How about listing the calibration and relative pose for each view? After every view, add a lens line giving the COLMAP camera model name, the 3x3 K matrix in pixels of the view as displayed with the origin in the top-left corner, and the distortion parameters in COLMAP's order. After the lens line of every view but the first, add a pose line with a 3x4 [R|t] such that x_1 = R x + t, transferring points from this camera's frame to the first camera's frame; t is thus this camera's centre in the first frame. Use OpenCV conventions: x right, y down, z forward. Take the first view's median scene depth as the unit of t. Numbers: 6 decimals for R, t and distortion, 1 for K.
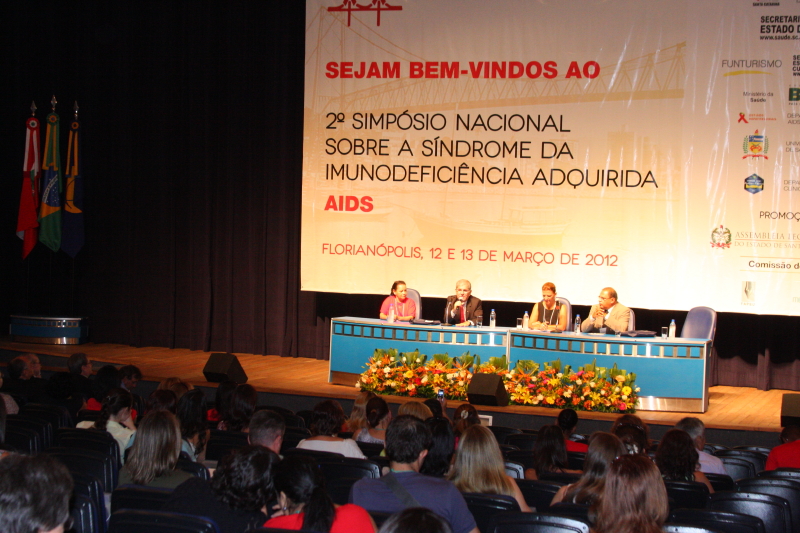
lens RADIAL K [[1448.0, 0, 400.3], [0, 1448.0, 265.2], [0, 0, 1]] dist [-0.018450, 0.000000]
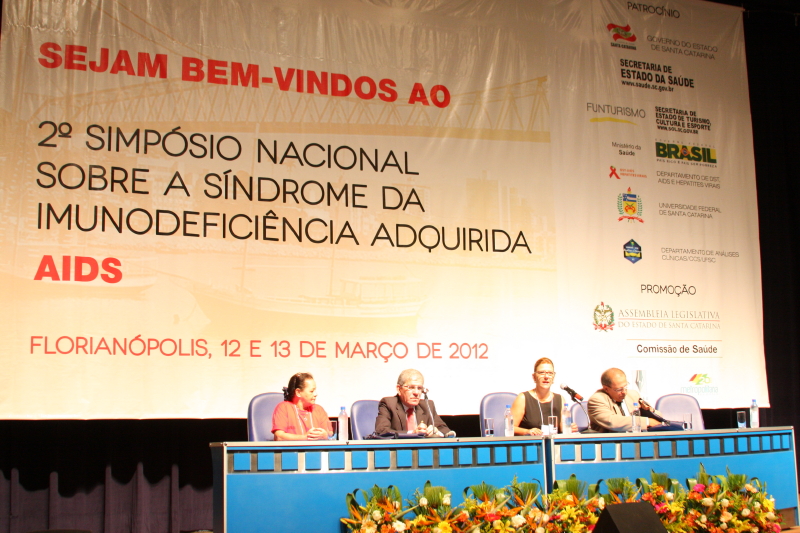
lens RADIAL K [[1038.1, 0, 401.4], [0, 1038.1, 266.0], [0, 0, 1]] dist [-0.149730, 0.000000]
pose [[0.738330, 0.058847, 0.671867, -0.232986], [0.069505, 0.984243, -0.162588, 0.036115], [-0.670848, 0.166741, 0.722606, 0.633506]]
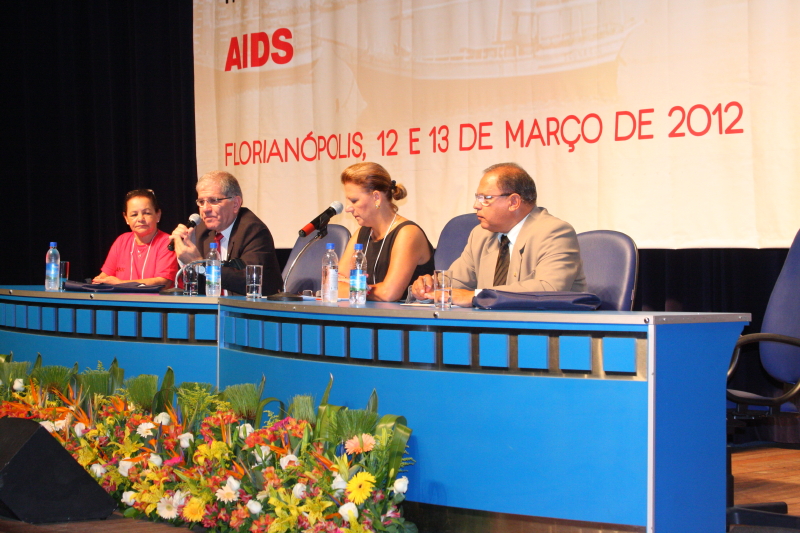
lens RADIAL K [[1668.0, 0, 397.1], [0, 1668.0, 270.0], [0, 0, 1]] dist [0.145298, 0.000000]
pose [[0.865630, -0.023321, -0.500141, 0.275169], [0.008429, 0.999452, -0.032015, 0.045339], [0.500613, 0.023498, 0.865352, 0.599331]]
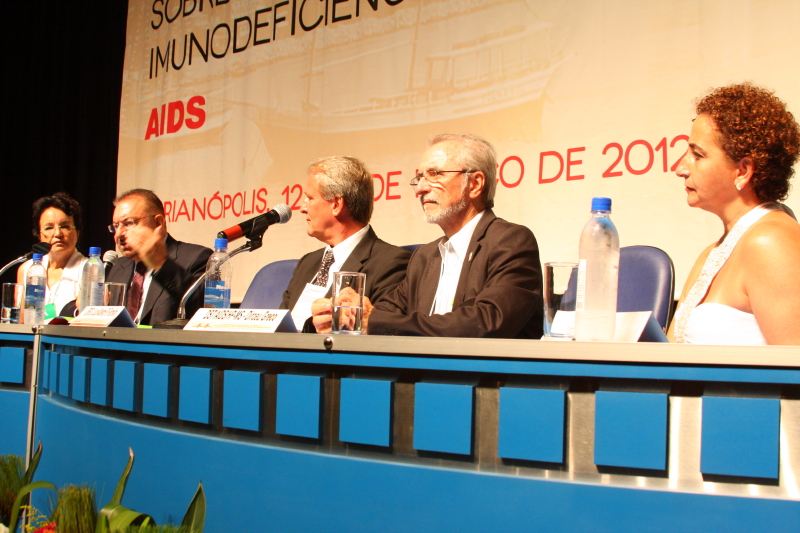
lens RADIAL K [[1038.1, 0, 388.8], [0, 1038.1, 249.0], [0, 0, 1]] dist [-0.149730, 0.000000]
pose [[0.904506, -0.040051, -0.424577, 0.180457], [-0.020893, 0.990223, -0.137919, 0.048250], [0.425949, 0.133619, 0.894826, 0.767397]]
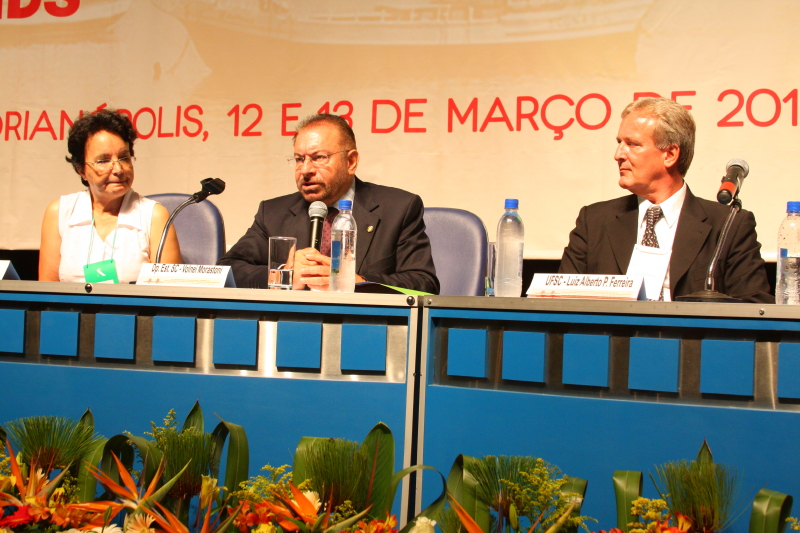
lens RADIAL K [[1256.5, 0, 402.5], [0, 1256.5, 261.1], [0, 0, 1]] dist [-0.047960, 0.000000]
pose [[0.999863, 0.000341, -0.016567, 0.066795], [-0.001583, 0.997183, -0.074996, 0.046538], [0.016494, 0.075012, 0.997046, 0.737030]]
